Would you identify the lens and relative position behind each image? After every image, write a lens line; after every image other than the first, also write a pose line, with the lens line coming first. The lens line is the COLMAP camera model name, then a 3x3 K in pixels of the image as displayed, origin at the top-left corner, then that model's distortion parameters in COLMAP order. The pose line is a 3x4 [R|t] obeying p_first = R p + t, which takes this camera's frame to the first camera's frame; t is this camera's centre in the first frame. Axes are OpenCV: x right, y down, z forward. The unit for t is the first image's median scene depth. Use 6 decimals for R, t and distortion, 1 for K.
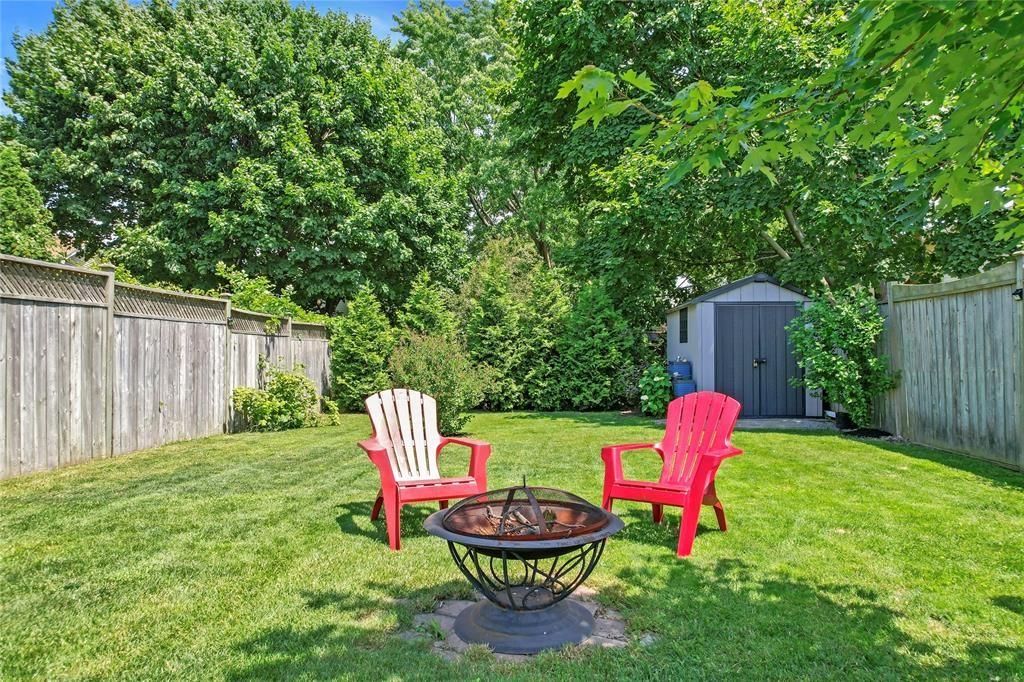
lens RADIAL K [[673.6, 0, 521.0], [0, 673.6, 339.6], [0, 0, 1]] dist [-0.018647, 0.000526]
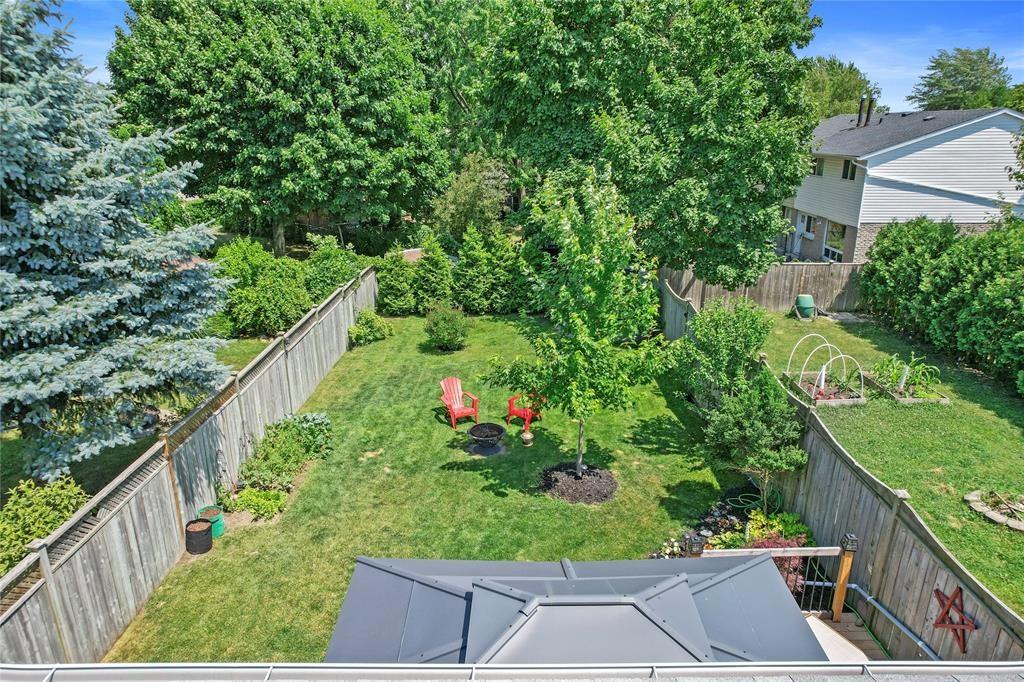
lens RADIAL K [[642.7, 0, 512.0], [0, 642.7, 341.0], [0, 0, 1]] dist [-0.032883, -0.000050]
pose [[0.999459, -0.011009, 0.031004, 0.008055], [0.000675, 0.949020, 0.315217, -0.369635], [-0.032894, -0.315025, 0.948513, -0.645408]]
